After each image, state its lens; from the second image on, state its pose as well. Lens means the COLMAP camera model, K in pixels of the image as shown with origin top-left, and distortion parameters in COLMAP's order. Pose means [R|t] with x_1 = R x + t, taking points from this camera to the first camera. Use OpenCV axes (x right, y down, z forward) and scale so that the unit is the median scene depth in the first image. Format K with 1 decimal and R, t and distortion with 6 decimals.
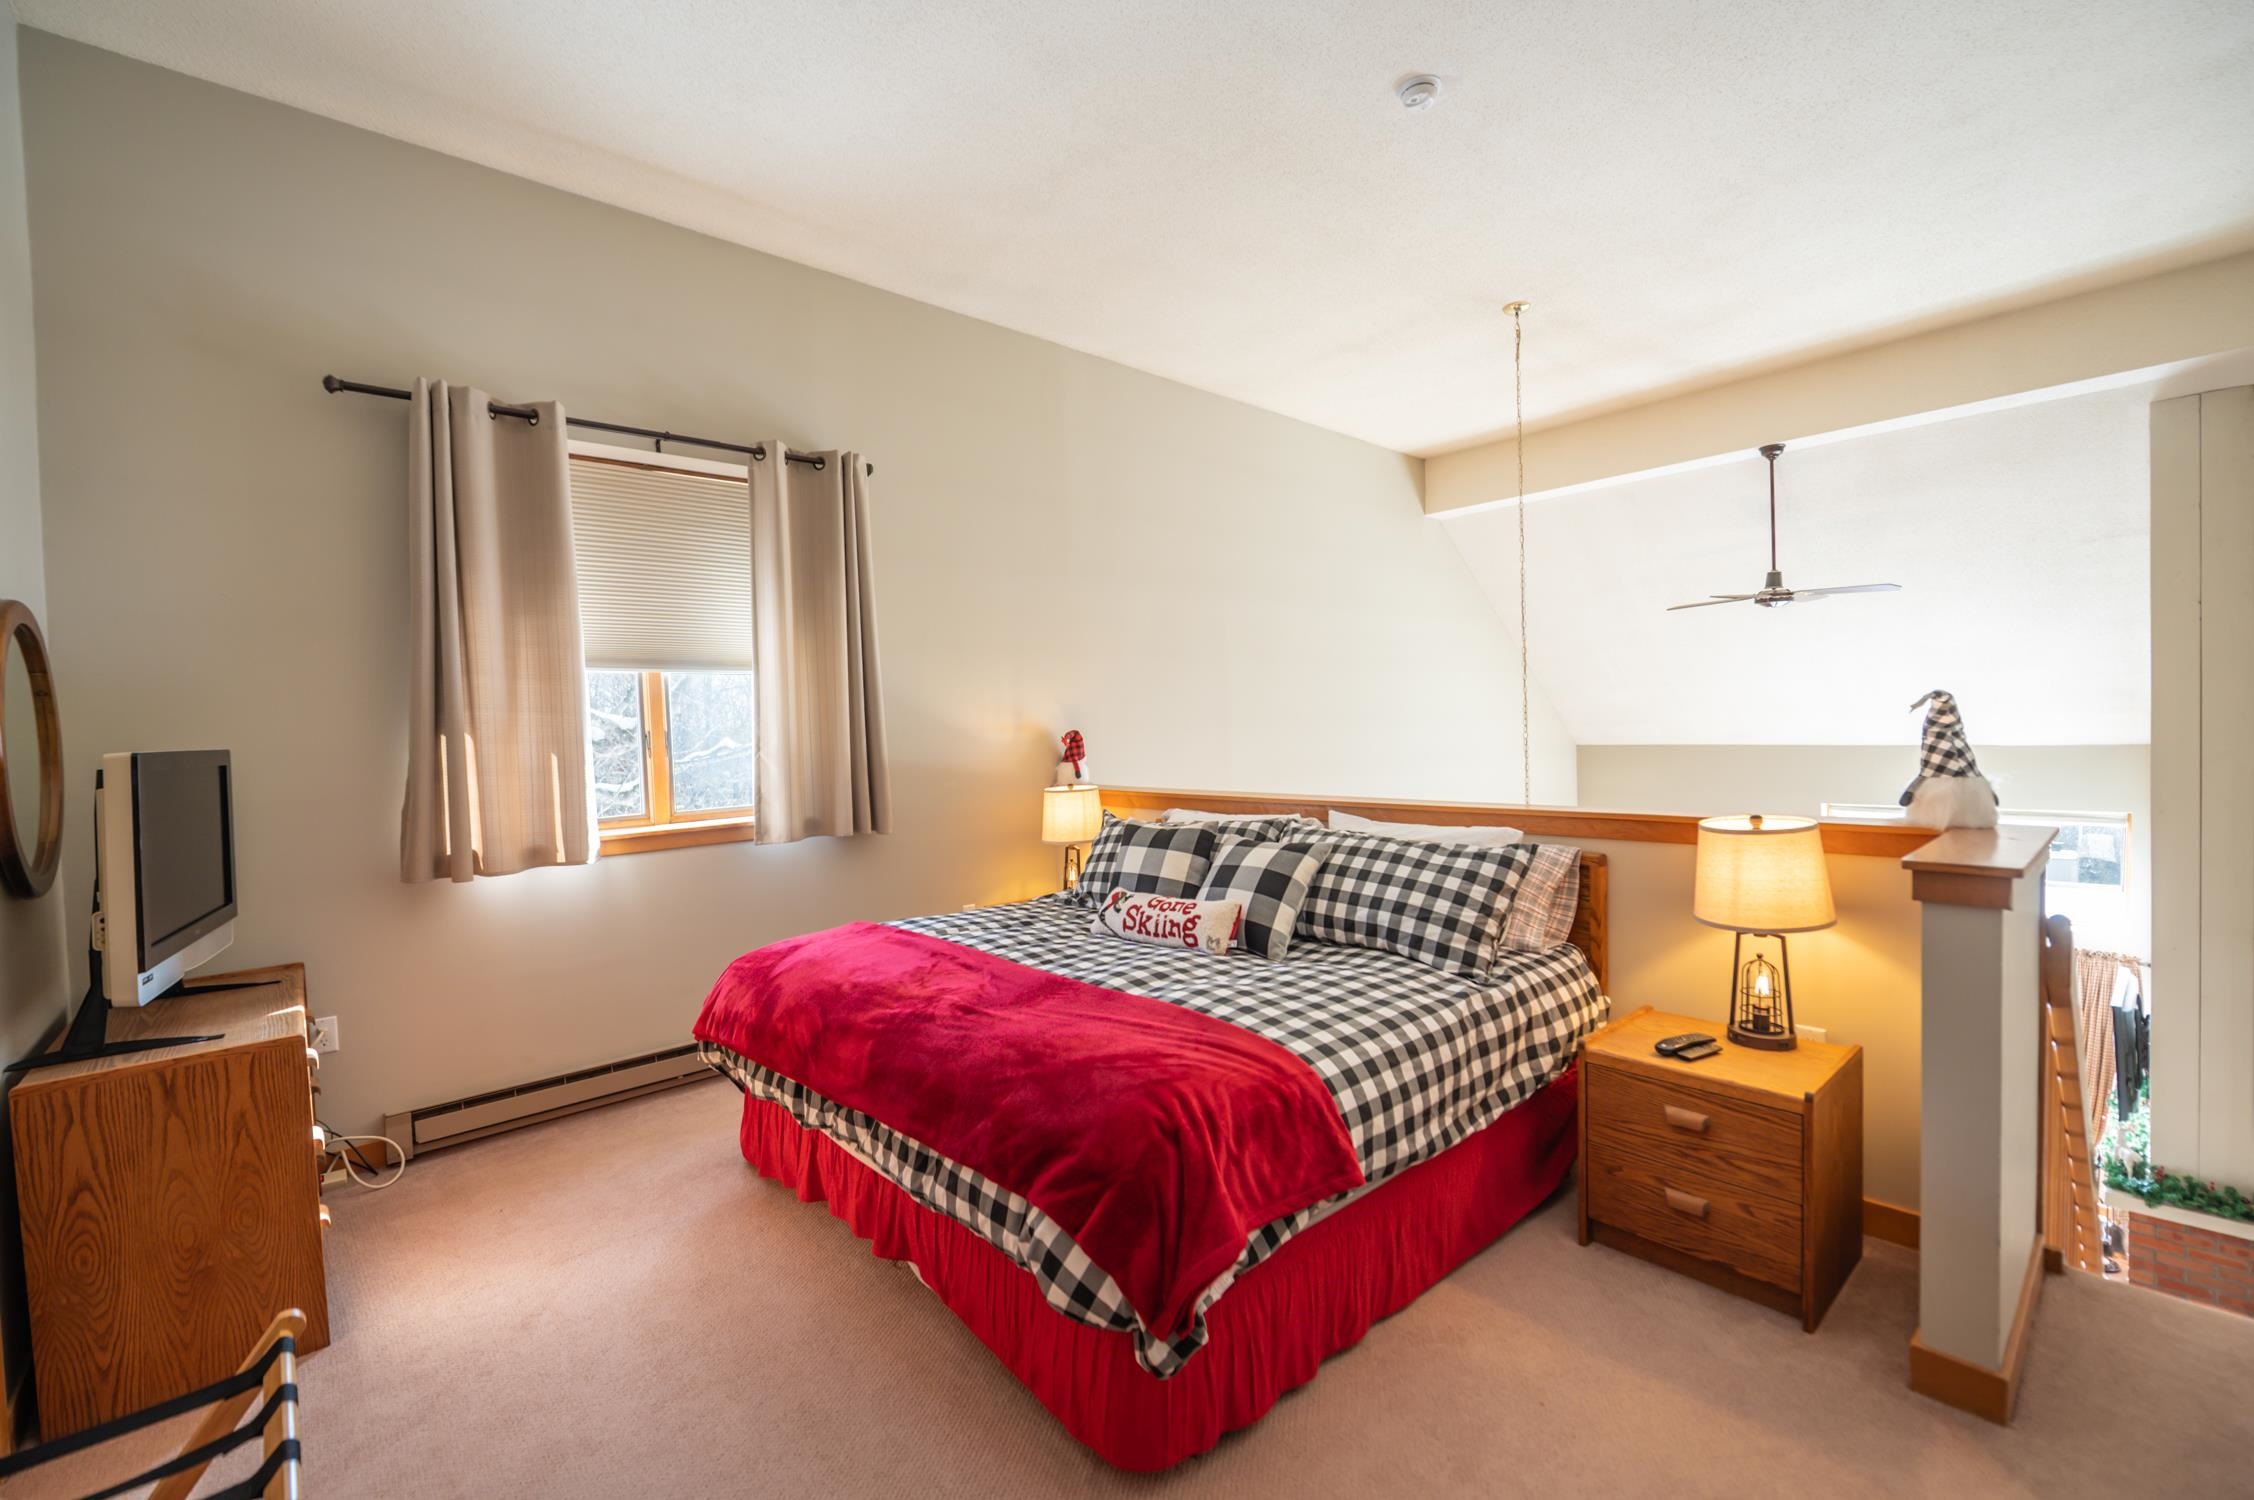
lens RADIAL K [[951.5, 0, 1116.7], [0, 951.5, 747.4], [0, 0, 1]] dist [-0.007183, -0.000122]
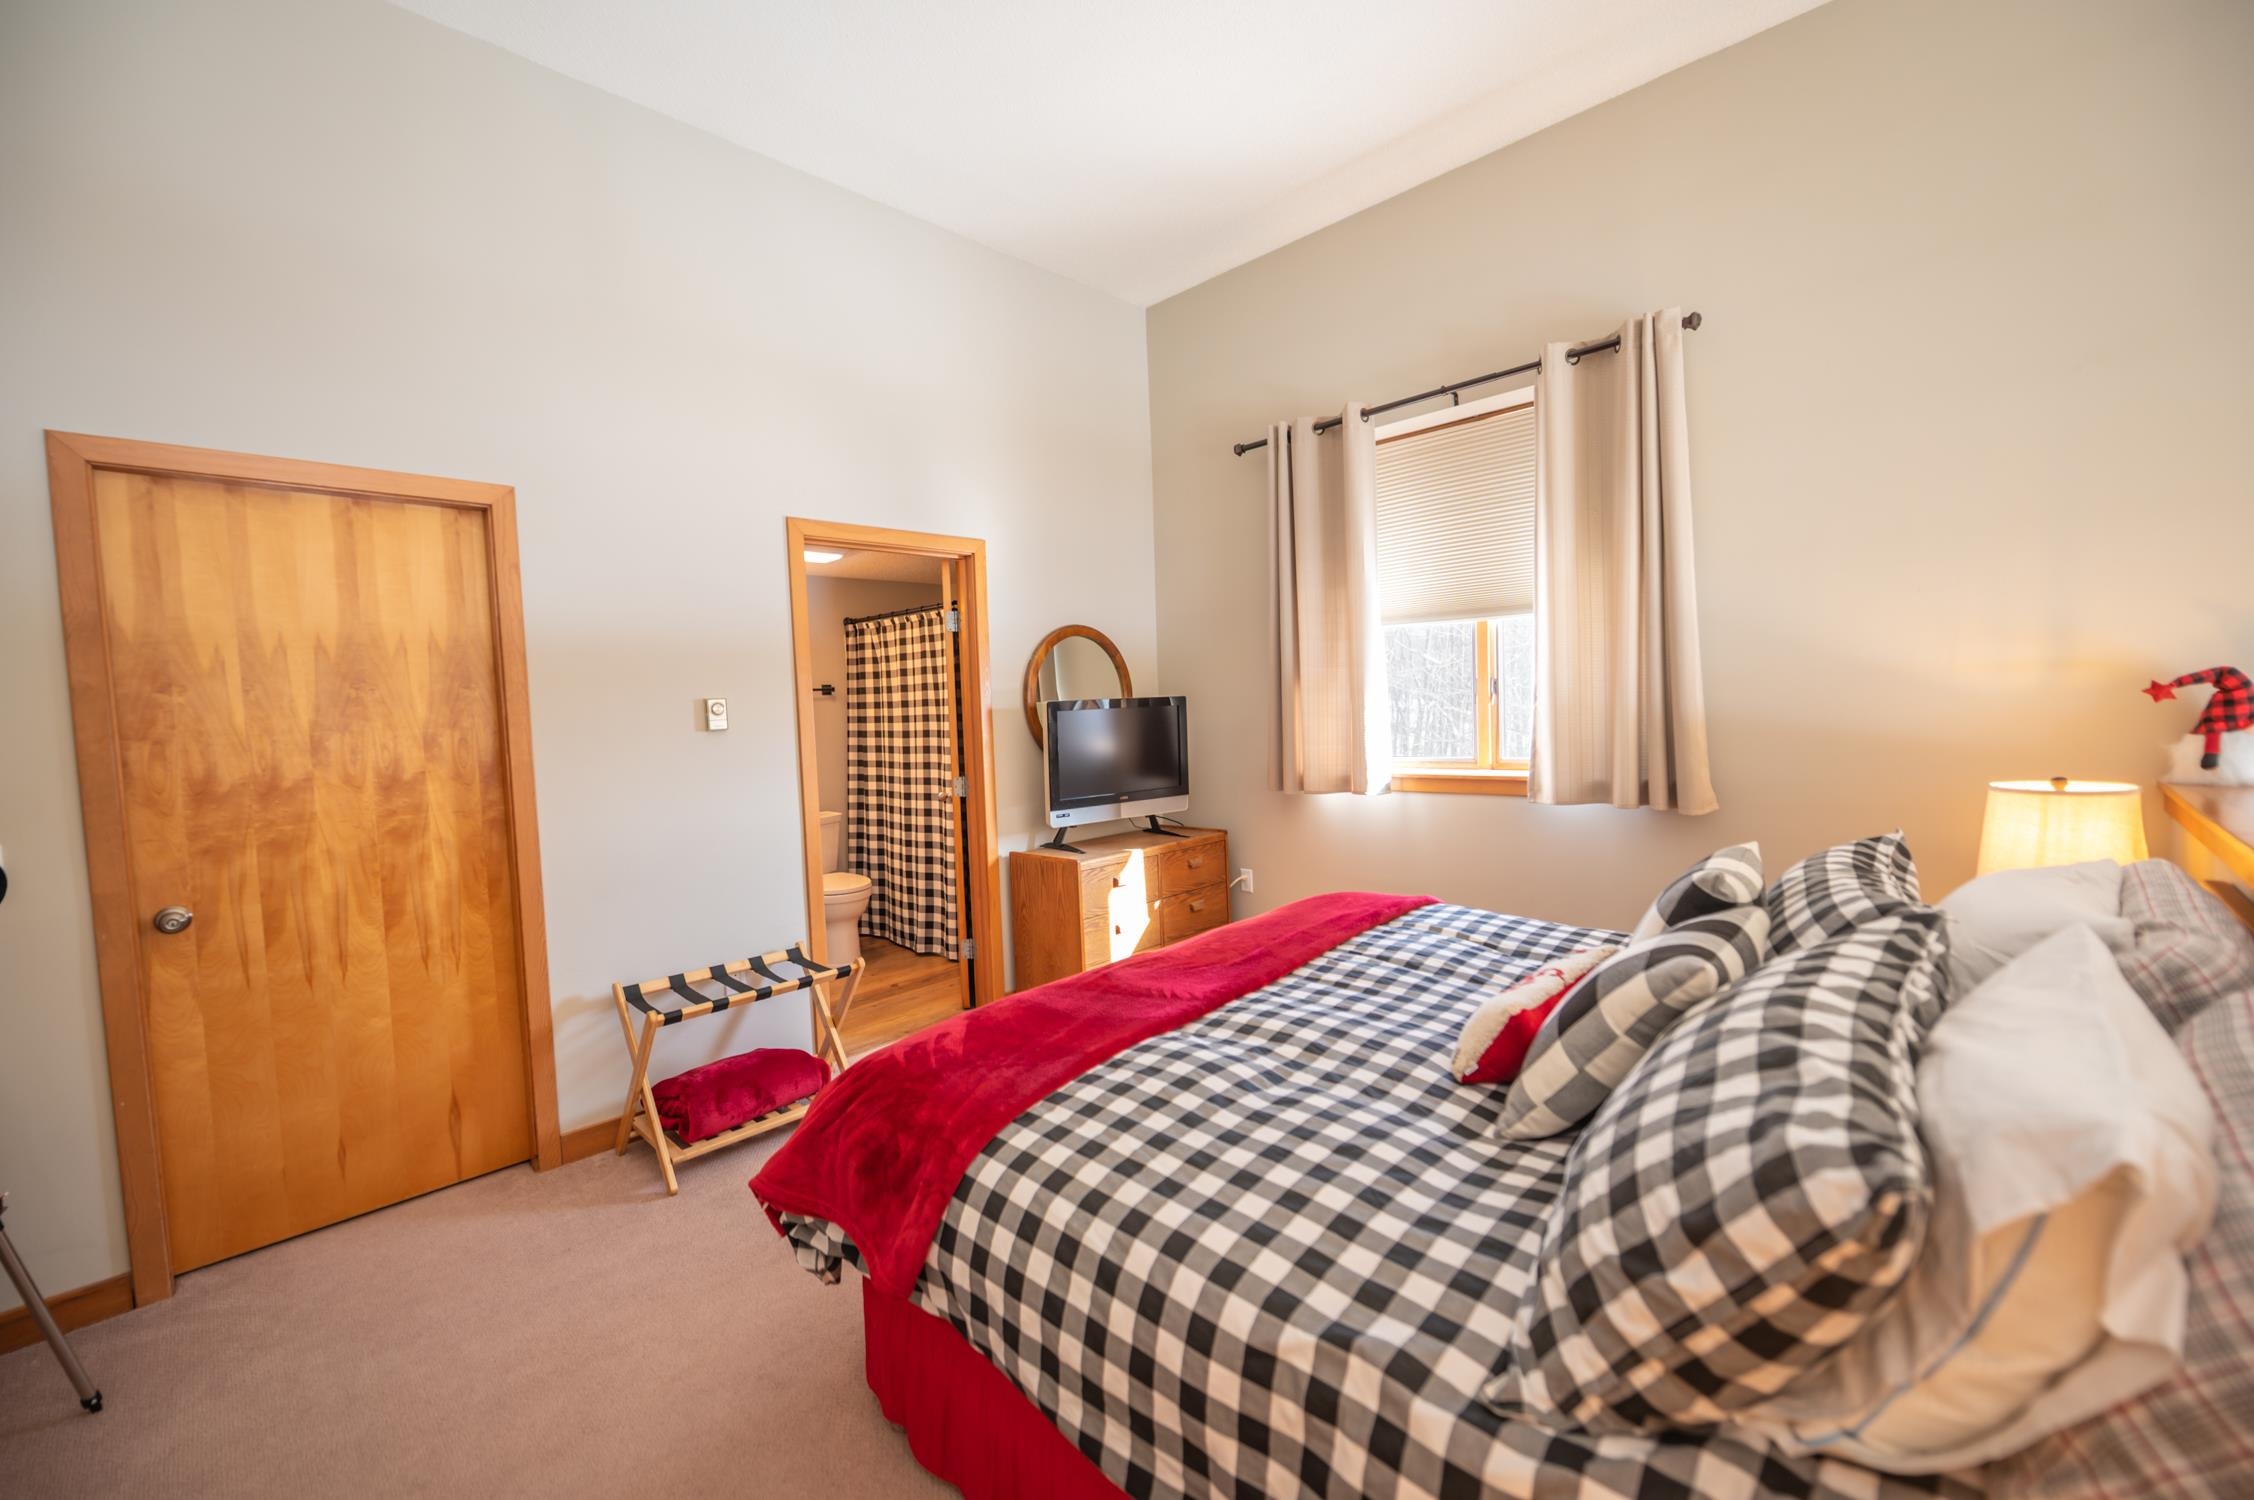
lens RADIAL K [[897.7, 0, 1118.8], [0, 897.7, 751.9], [0, 0, 1]] dist [-0.008350, -0.000401]
pose [[0.063972, 0.082891, -0.994503, 0.471267], [0.010541, 0.996433, 0.083730, -0.023908], [0.997896, -0.015840, 0.062870, 0.561059]]
